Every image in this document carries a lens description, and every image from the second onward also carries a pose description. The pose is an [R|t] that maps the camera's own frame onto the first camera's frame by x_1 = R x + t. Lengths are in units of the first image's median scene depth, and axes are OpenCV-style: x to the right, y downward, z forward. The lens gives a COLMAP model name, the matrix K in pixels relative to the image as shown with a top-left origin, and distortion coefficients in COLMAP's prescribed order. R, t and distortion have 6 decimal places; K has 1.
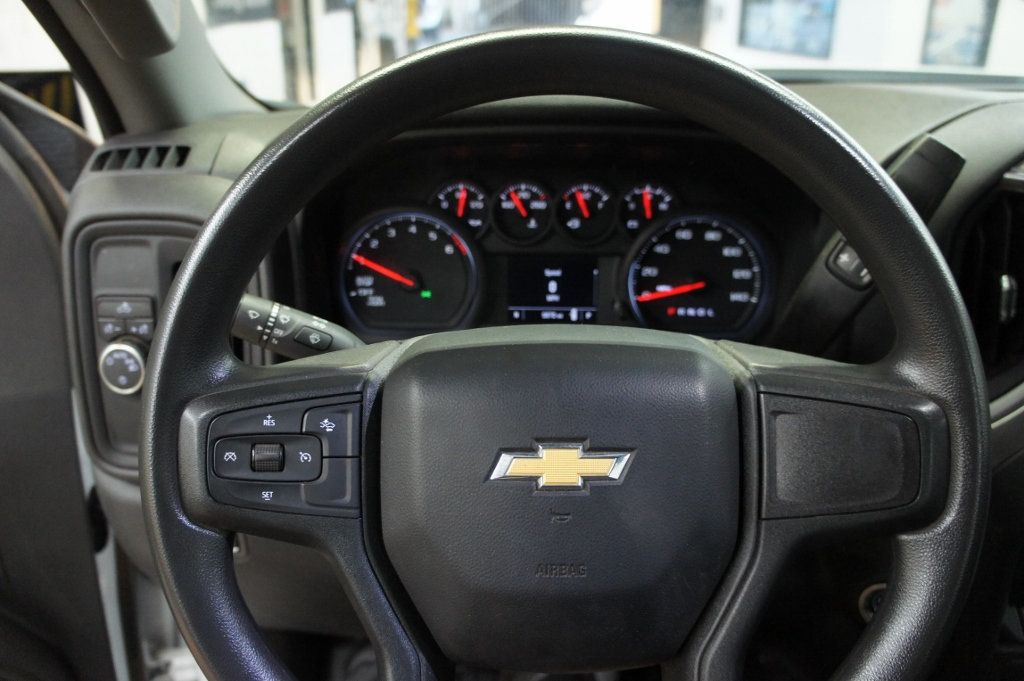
lens RADIAL K [[793.3, 0, 512.0], [0, 793.3, 340.5], [0, 0, 1]] dist [-0.177932, 0.120921]
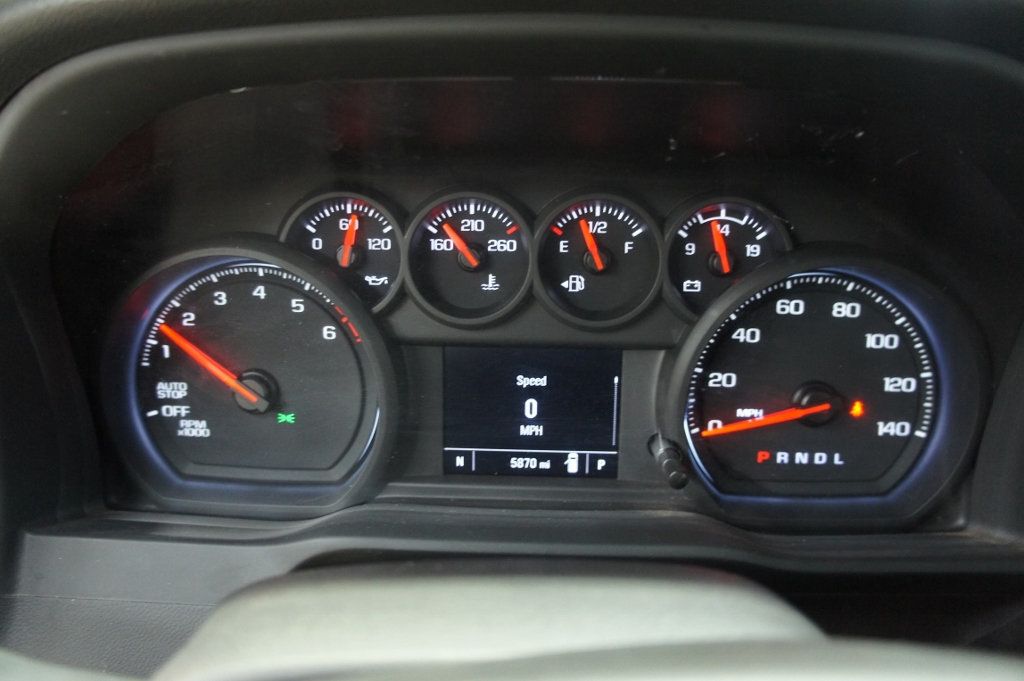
lens RADIAL K [[793.3, 0, 512.0], [0, 793.3, 340.5], [0, 0, 1]] dist [-0.177932, 0.120921]
pose [[0.999935, 0.011374, 0.001177, 0.038666], [-0.011193, 0.994623, -0.102953, -0.059571], [-0.002342, 0.102933, 0.994686, 0.500477]]
